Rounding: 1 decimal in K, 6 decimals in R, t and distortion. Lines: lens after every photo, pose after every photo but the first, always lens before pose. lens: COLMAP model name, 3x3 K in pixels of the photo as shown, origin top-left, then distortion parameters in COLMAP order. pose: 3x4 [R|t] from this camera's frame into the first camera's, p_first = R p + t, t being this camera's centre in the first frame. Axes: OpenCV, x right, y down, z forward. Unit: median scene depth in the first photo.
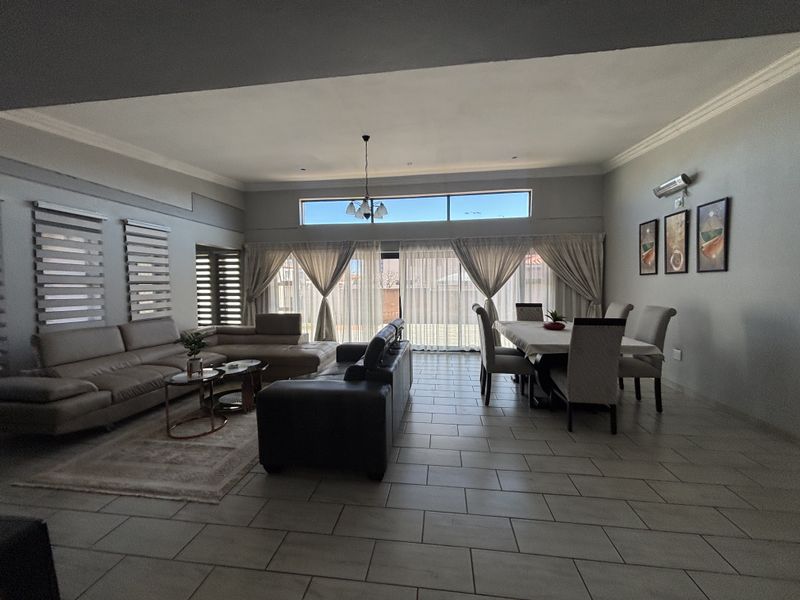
lens RADIAL K [[317.3, 0, 403.3], [0, 317.3, 300.7], [0, 0, 1]] dist [0.003093, -0.001029]
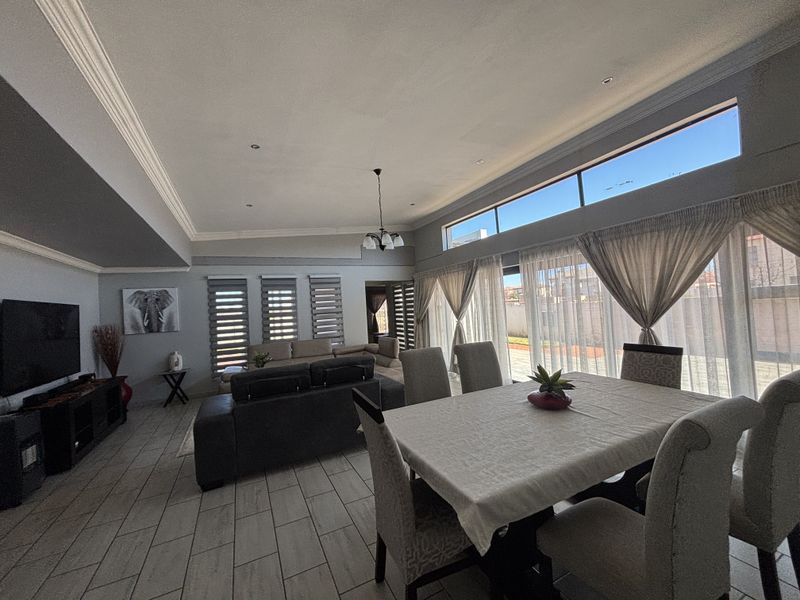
lens RADIAL K [[317.3, 0, 401.2], [0, 317.3, 299.6], [0, 0, 1]] dist [0.003093, -0.001029]
pose [[0.559132, -0.041483, -0.828040, 0.814781], [0.016346, 0.999105, -0.039015, -0.069792], [0.828917, 0.008279, 0.559310, 0.543317]]
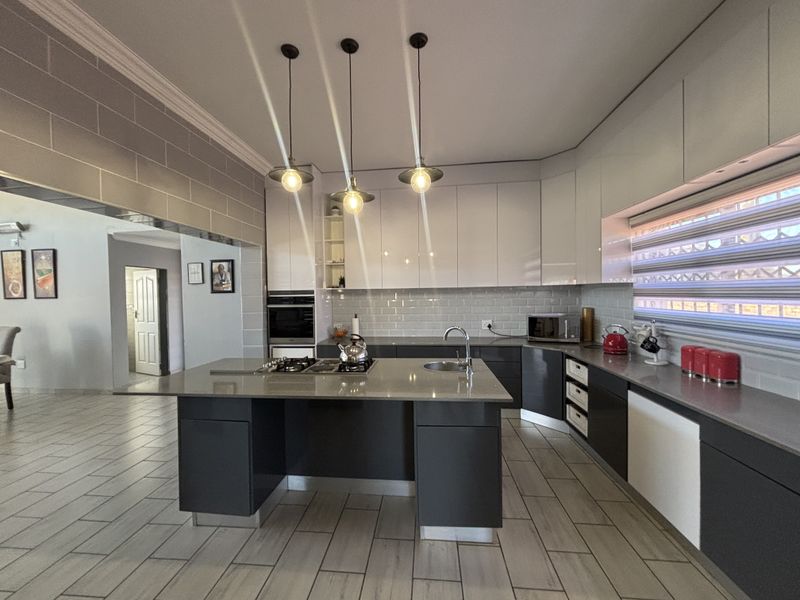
lens RADIAL K [[317.3, 0, 382.6], [0, 317.3, 304.9], [0, 0, 1]] dist [0.003093, -0.001029]
pose [[-0.017289, -0.010093, 0.999800, -0.403792], [0.056538, 0.998339, 0.011055, 0.003814], [-0.998251, 0.056718, -0.016690, -0.402498]]
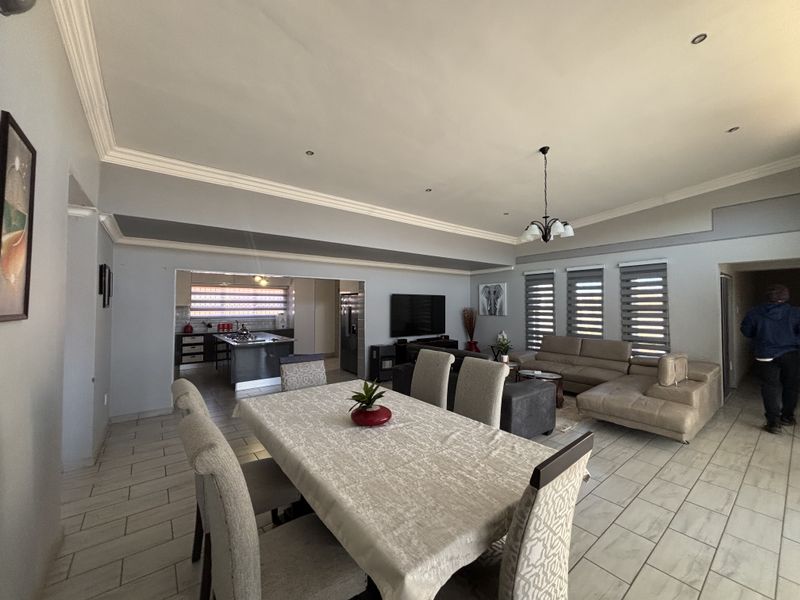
lens RADIAL K [[317.3, 0, 400.1], [0, 317.3, 297.8], [0, 0, 1]] dist [0.003093, -0.001029]
pose [[-0.710094, -0.007076, -0.704072, 0.836144], [-0.023407, 0.999634, 0.013560, -0.122070], [0.703718, 0.026109, -0.710000, 1.465124]]
